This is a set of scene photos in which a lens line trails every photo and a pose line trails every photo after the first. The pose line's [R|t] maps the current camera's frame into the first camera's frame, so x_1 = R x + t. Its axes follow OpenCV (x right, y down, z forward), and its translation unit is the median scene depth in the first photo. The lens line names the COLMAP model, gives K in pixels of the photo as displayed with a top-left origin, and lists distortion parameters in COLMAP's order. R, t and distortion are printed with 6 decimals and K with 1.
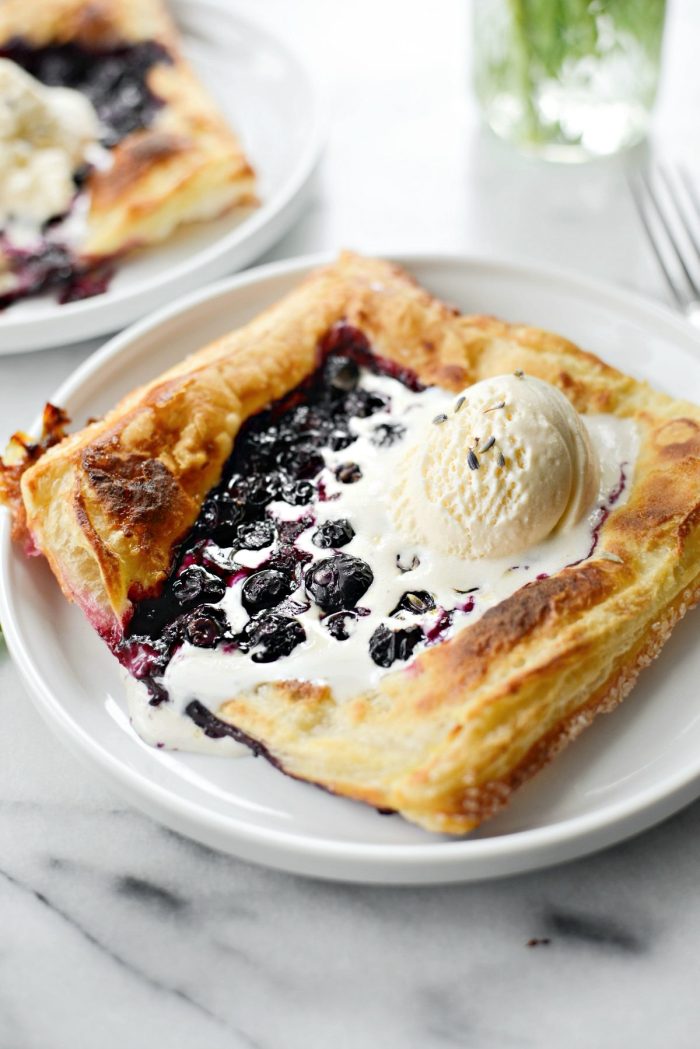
lens RADIAL K [[1632.7, 0, 350.0], [0, 1632.7, 524.5], [0, 0, 1]] dist [-0.092930, -0.026599]
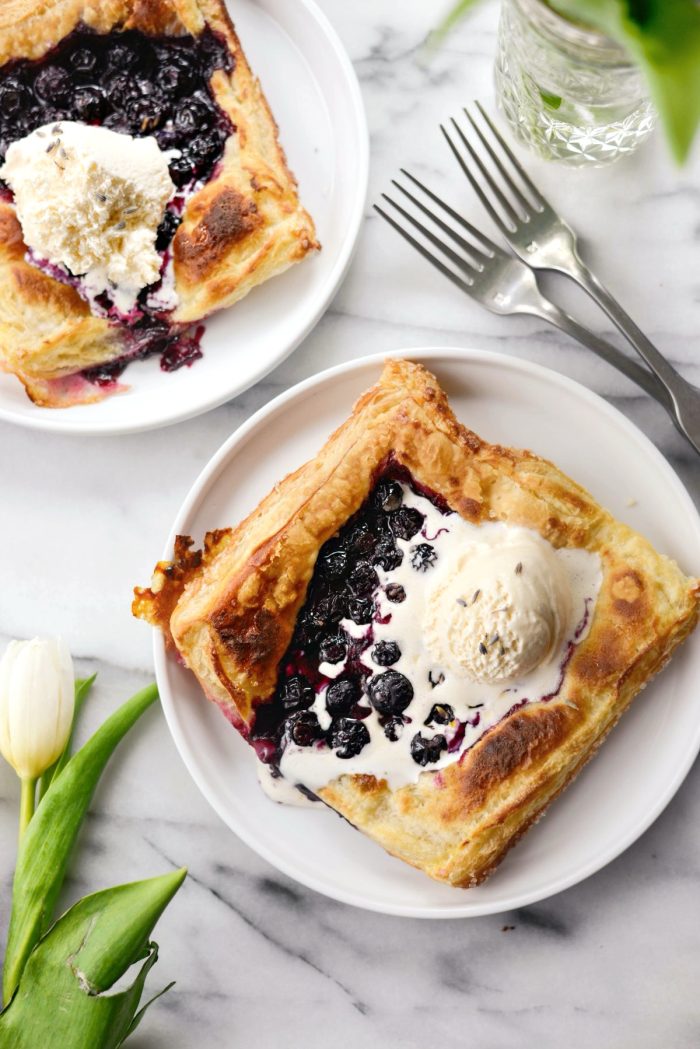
lens RADIAL K [[1632.7, 0, 350.0], [0, 1632.7, 524.5], [0, 0, 1]] dist [-0.092930, -0.026599]
pose [[0.999945, -0.010081, 0.003014, -0.047488], [0.006177, 0.794339, 0.607444, -1.007336], [-0.008517, -0.607391, 0.794357, -0.100940]]
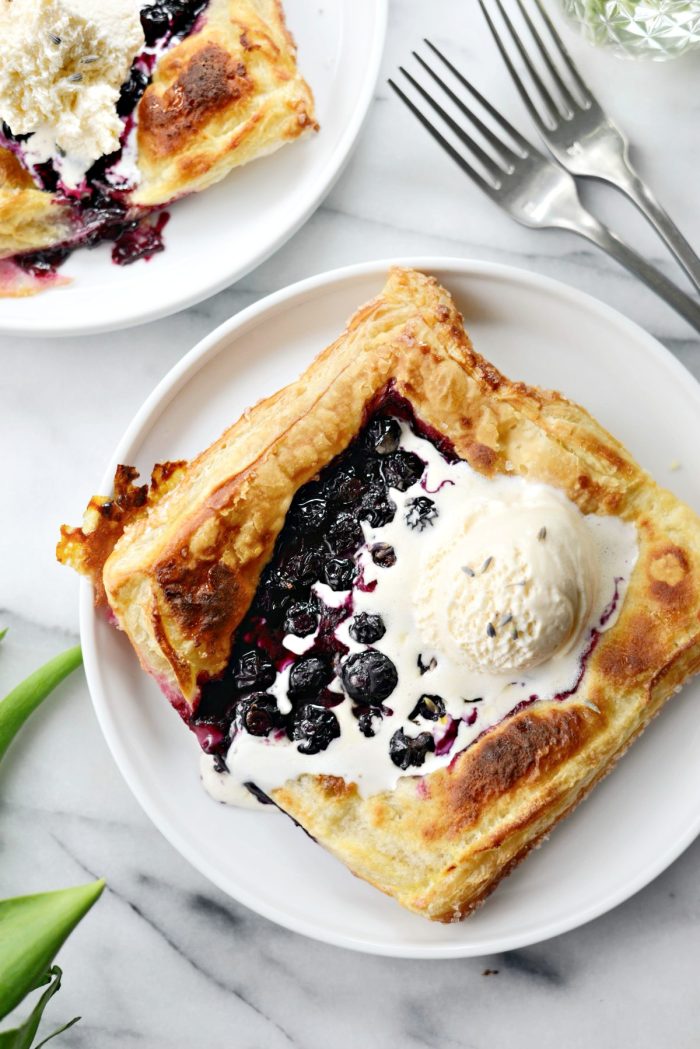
lens RADIAL K [[1643.6, 0, 350.0], [0, 1643.6, 524.5], [0, 0, 1]] dist [-0.116219, 0.066346]
pose [[0.996761, 0.059751, 0.053831, -0.094685], [-0.080235, 0.784598, 0.614792, -0.812718], [-0.005501, -0.617120, 0.786850, 0.104403]]
